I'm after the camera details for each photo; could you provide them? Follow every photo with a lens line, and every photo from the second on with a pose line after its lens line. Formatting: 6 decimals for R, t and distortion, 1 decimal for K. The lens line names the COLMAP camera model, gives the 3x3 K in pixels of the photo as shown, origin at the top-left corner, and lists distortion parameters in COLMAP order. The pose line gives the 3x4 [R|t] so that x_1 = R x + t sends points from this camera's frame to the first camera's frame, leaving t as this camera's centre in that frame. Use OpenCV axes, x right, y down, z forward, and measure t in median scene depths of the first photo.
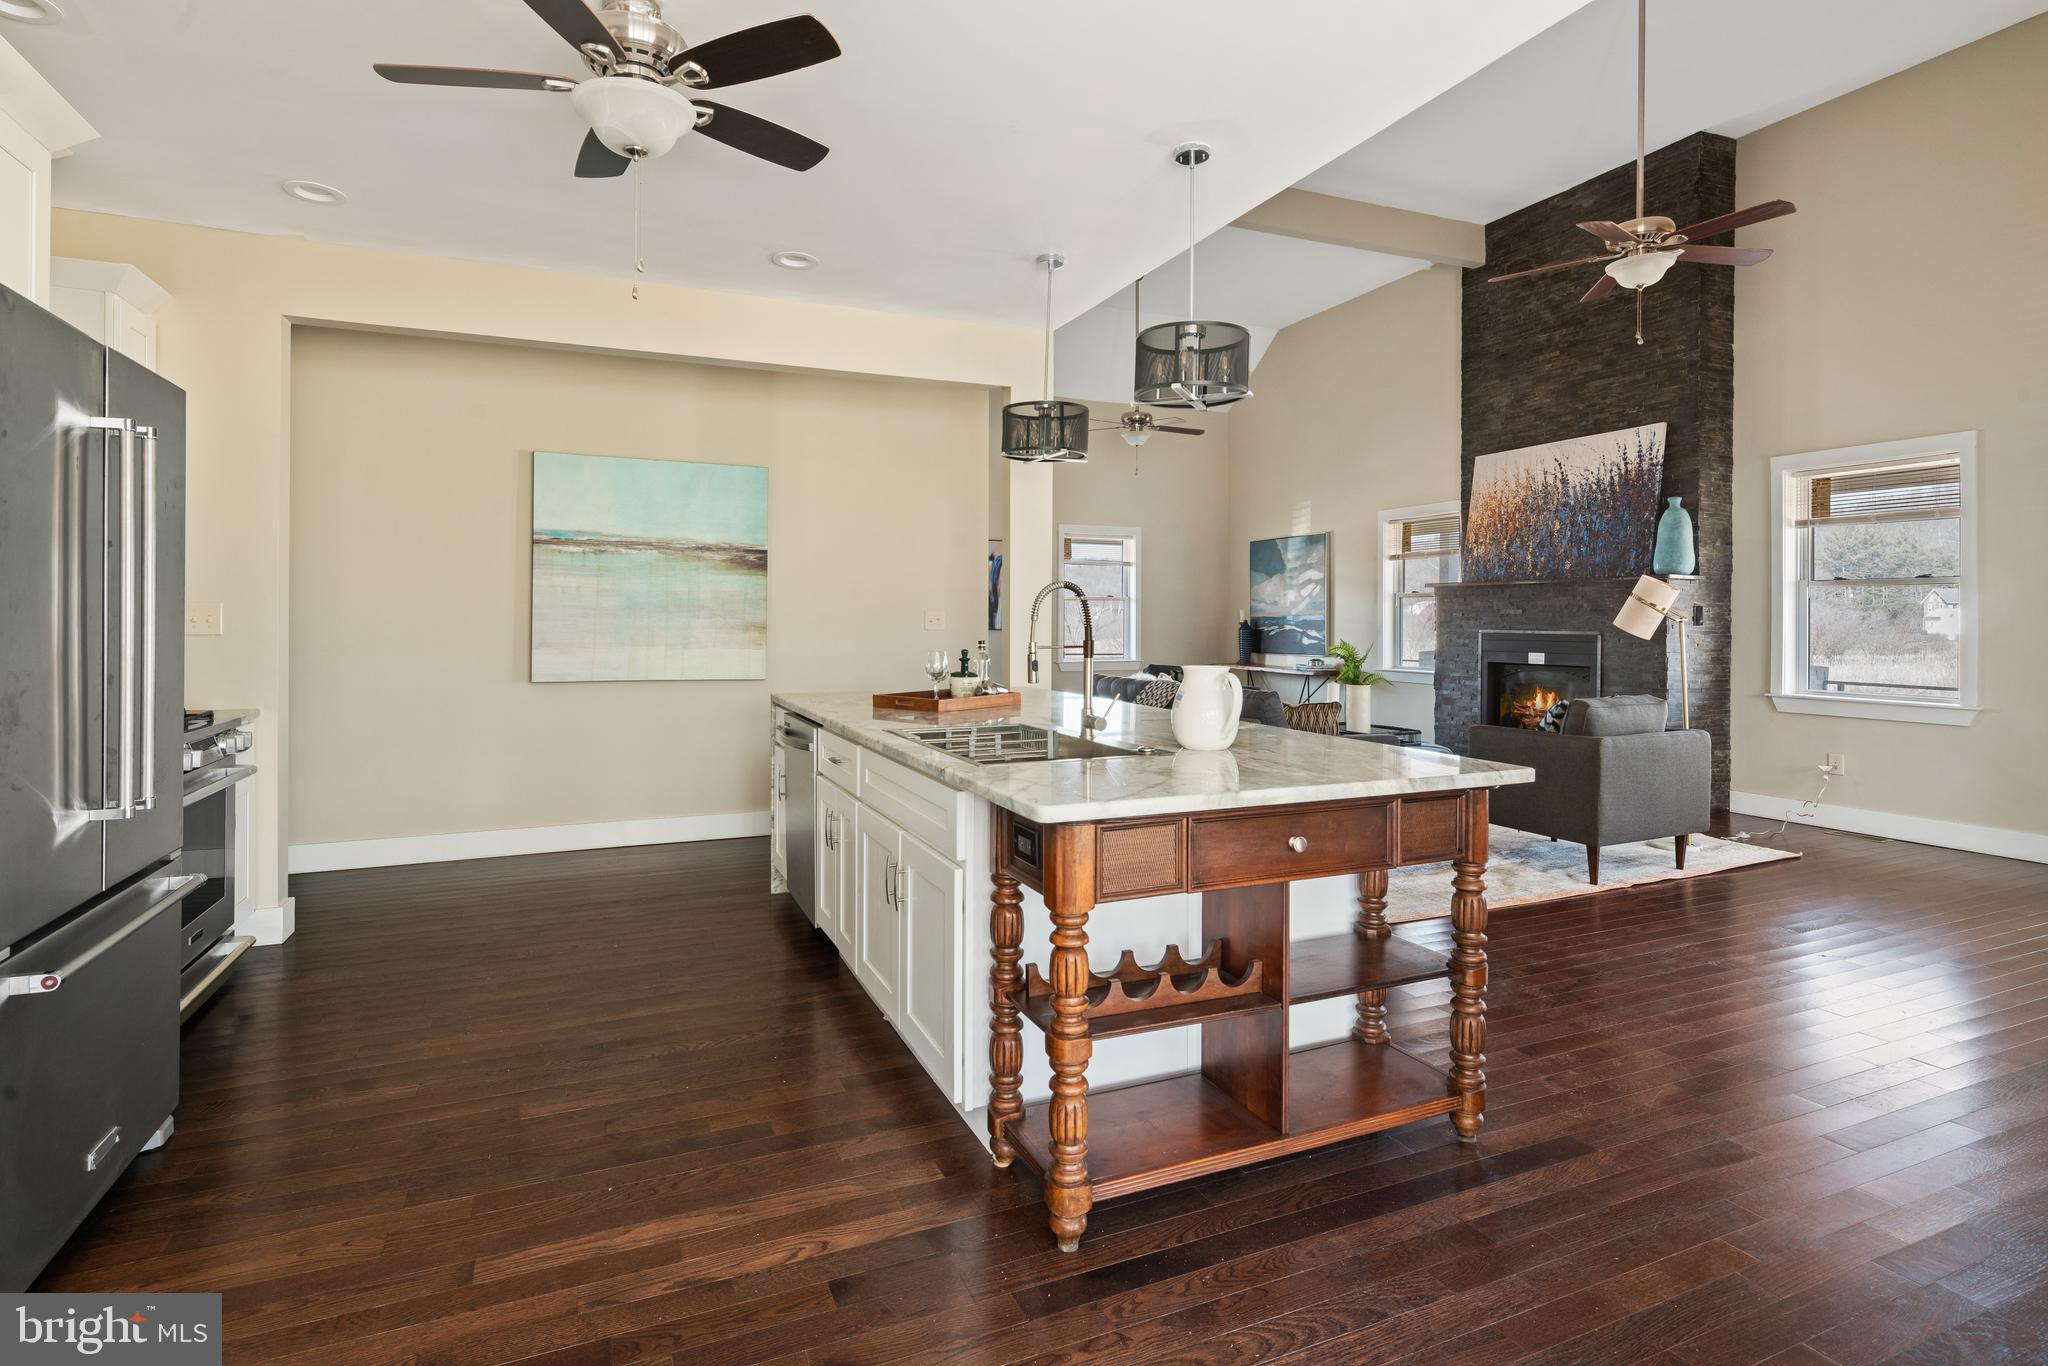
lens RADIAL K [[1009.6, 0, 1003.5], [0, 1009.6, 621.8], [0, 0, 1]] dist [0.006216, -0.004904]
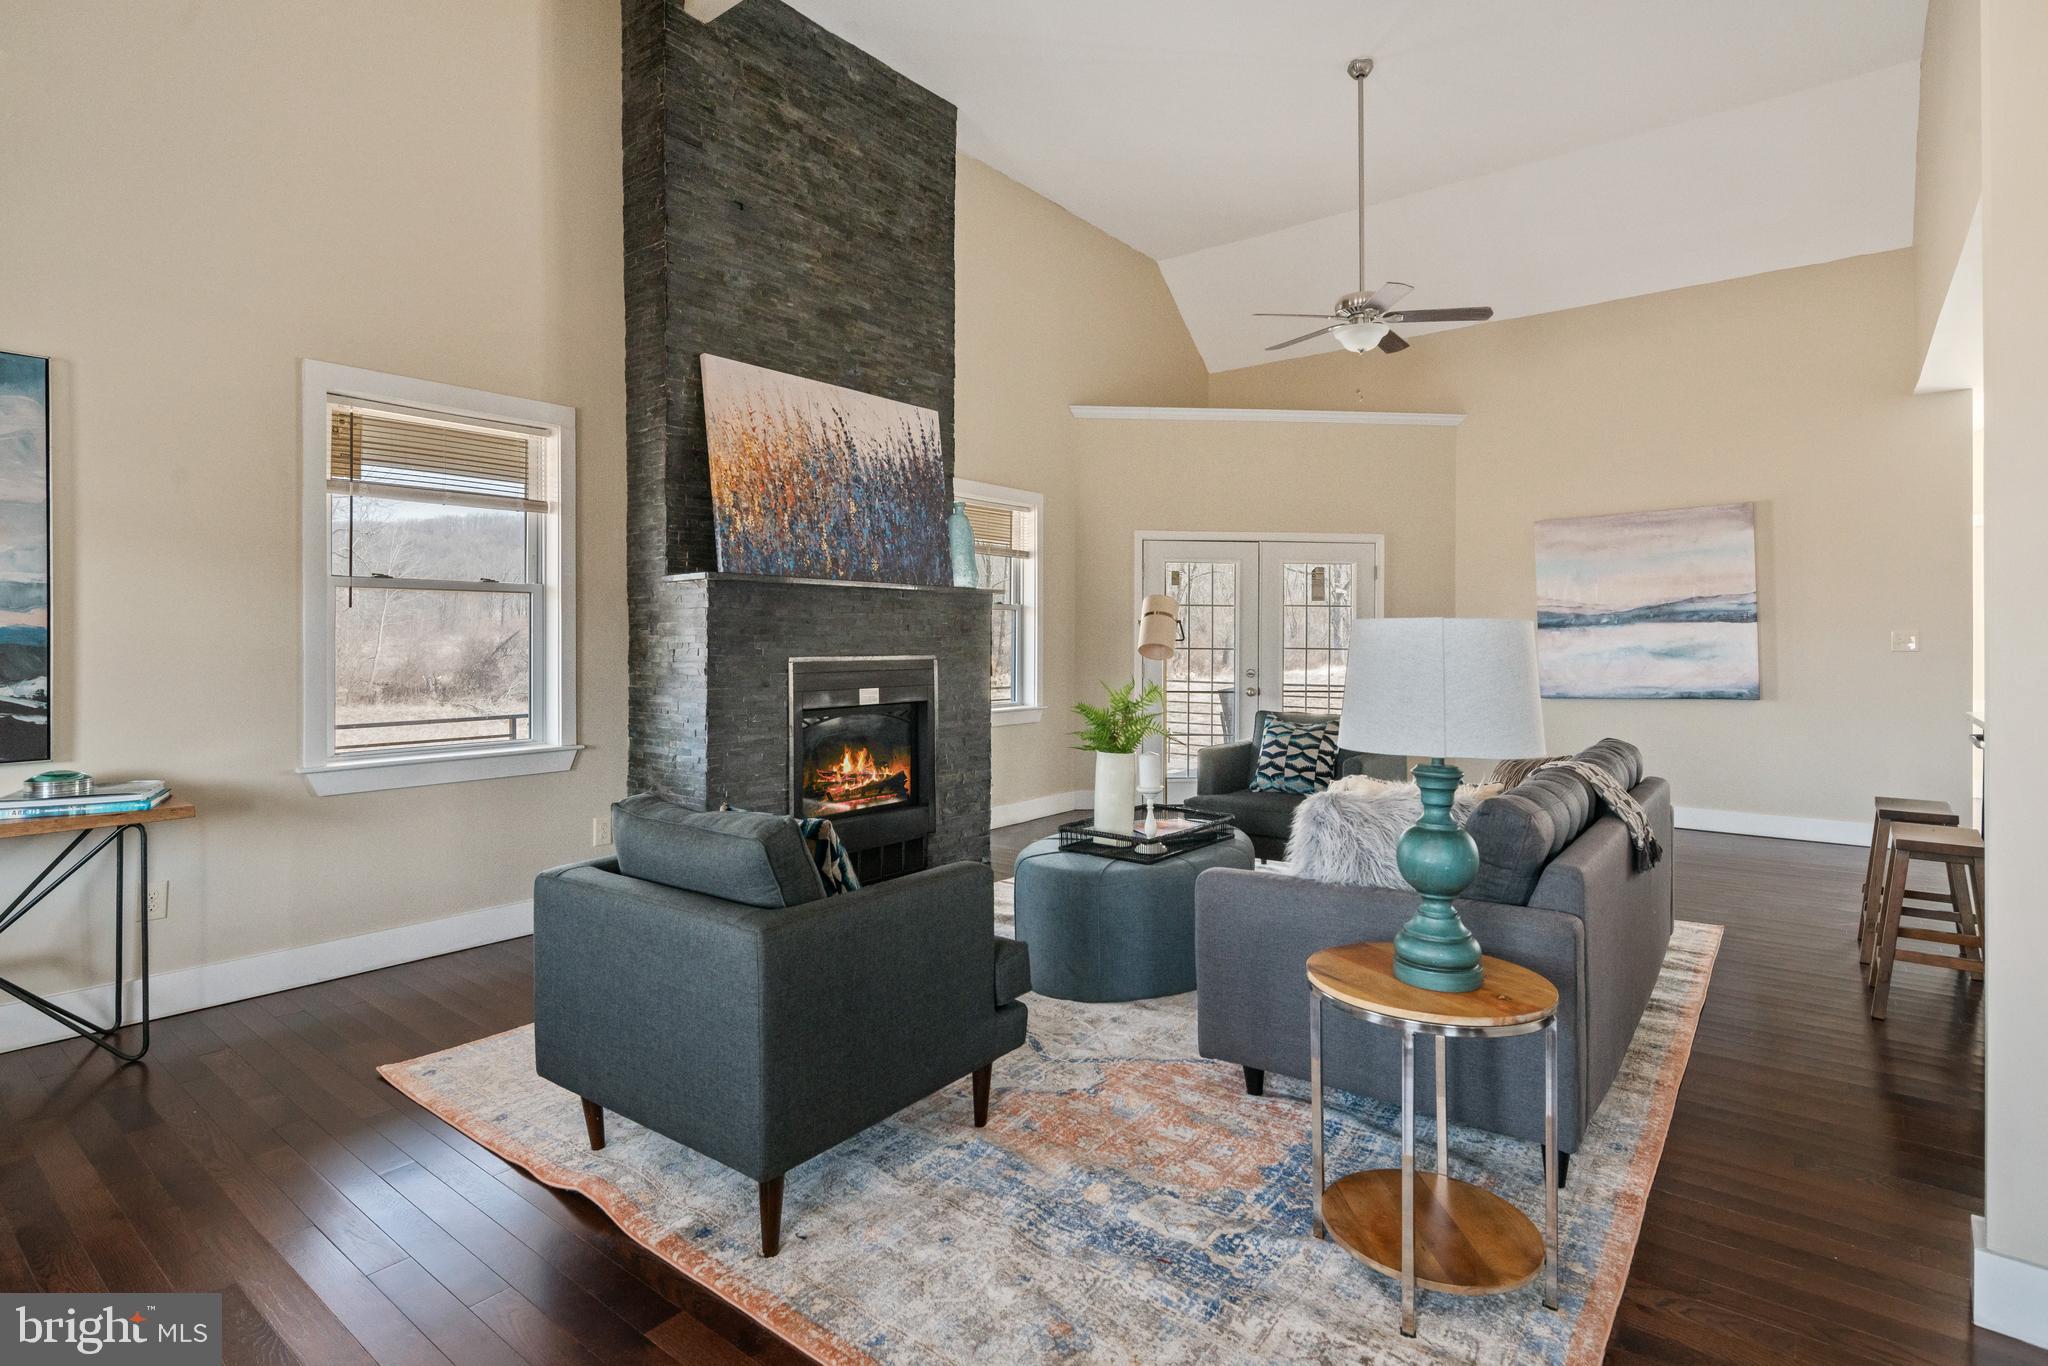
lens RADIAL K [[1009.6, 0, 1012.7], [0, 1009.6, 635.8], [0, 0, 1]] dist [0.006216, -0.004904]
pose [[-0.471884, 0.000924, 0.881660, -0.127605], [0.001130, 0.999999, -0.000443, -0.004877], [-0.881660, 0.000787, -0.471885, 1.248280]]
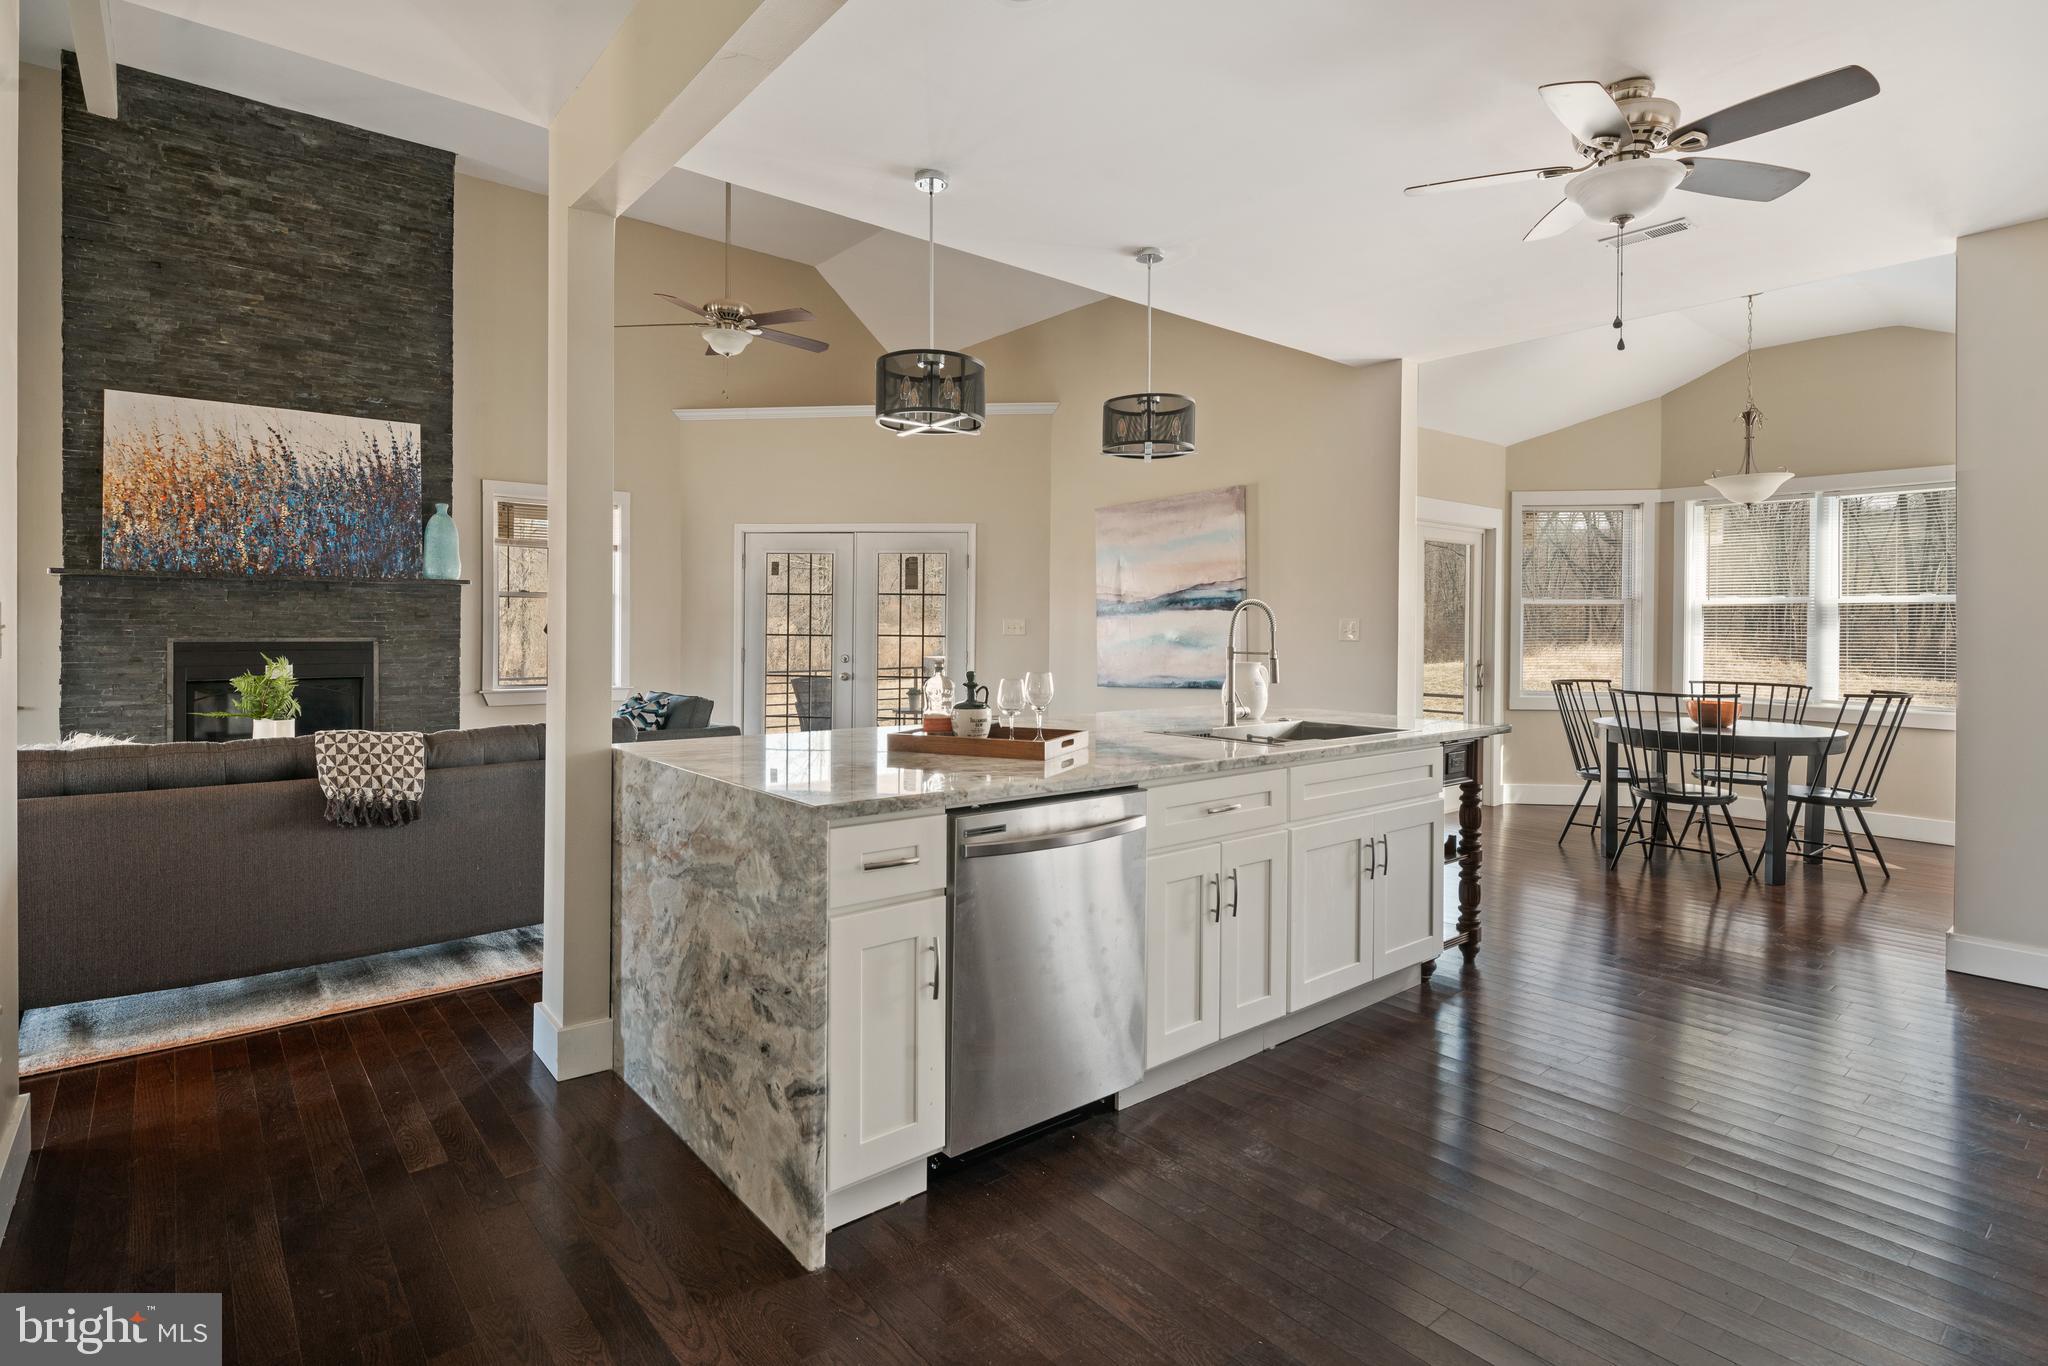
lens RADIAL K [[1009.6, 0, 1018.4], [0, 1009.6, 634.9], [0, 0, 1]] dist [0.006216, -0.004904]
pose [[-0.280086, -0.010505, 0.959917, -0.424514], [-0.003119, 0.999945, 0.010034, -0.003607], [-0.959970, -0.000183, -0.280103, 0.661694]]
